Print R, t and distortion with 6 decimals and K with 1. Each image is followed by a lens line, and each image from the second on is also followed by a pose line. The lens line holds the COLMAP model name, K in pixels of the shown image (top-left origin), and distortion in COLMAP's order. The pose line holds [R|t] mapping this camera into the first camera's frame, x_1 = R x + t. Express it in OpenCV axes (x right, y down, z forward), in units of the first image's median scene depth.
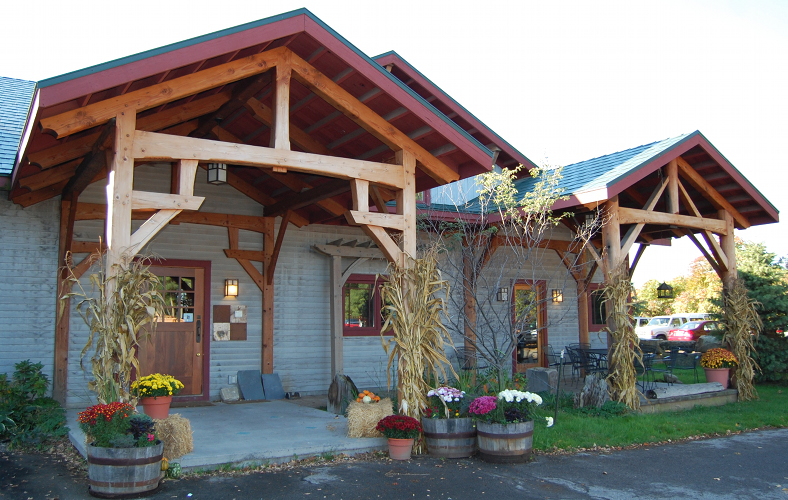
lens RADIAL K [[661.1, 0, 393.2], [0, 661.1, 231.6], [0, 0, 1]] dist [-0.033805, -0.003904]
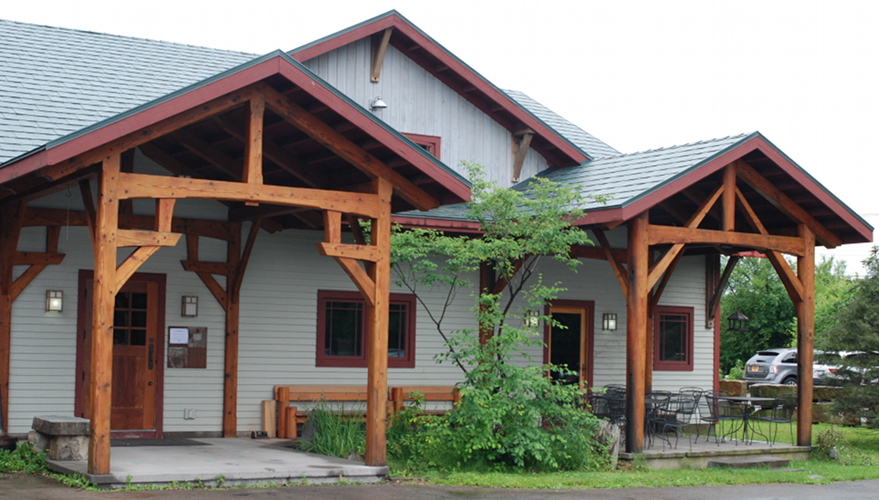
lens RADIAL K [[1371.4, 0, 439.5], [0, 1371.4, 250.0], [0, 0, 1]] dist [-0.005267, 0.003856]
pose [[0.999406, 0.027393, -0.020929, 0.111473], [-0.025833, 0.997107, 0.071487, -0.123441], [0.022827, -0.070904, 0.997222, -0.756625]]
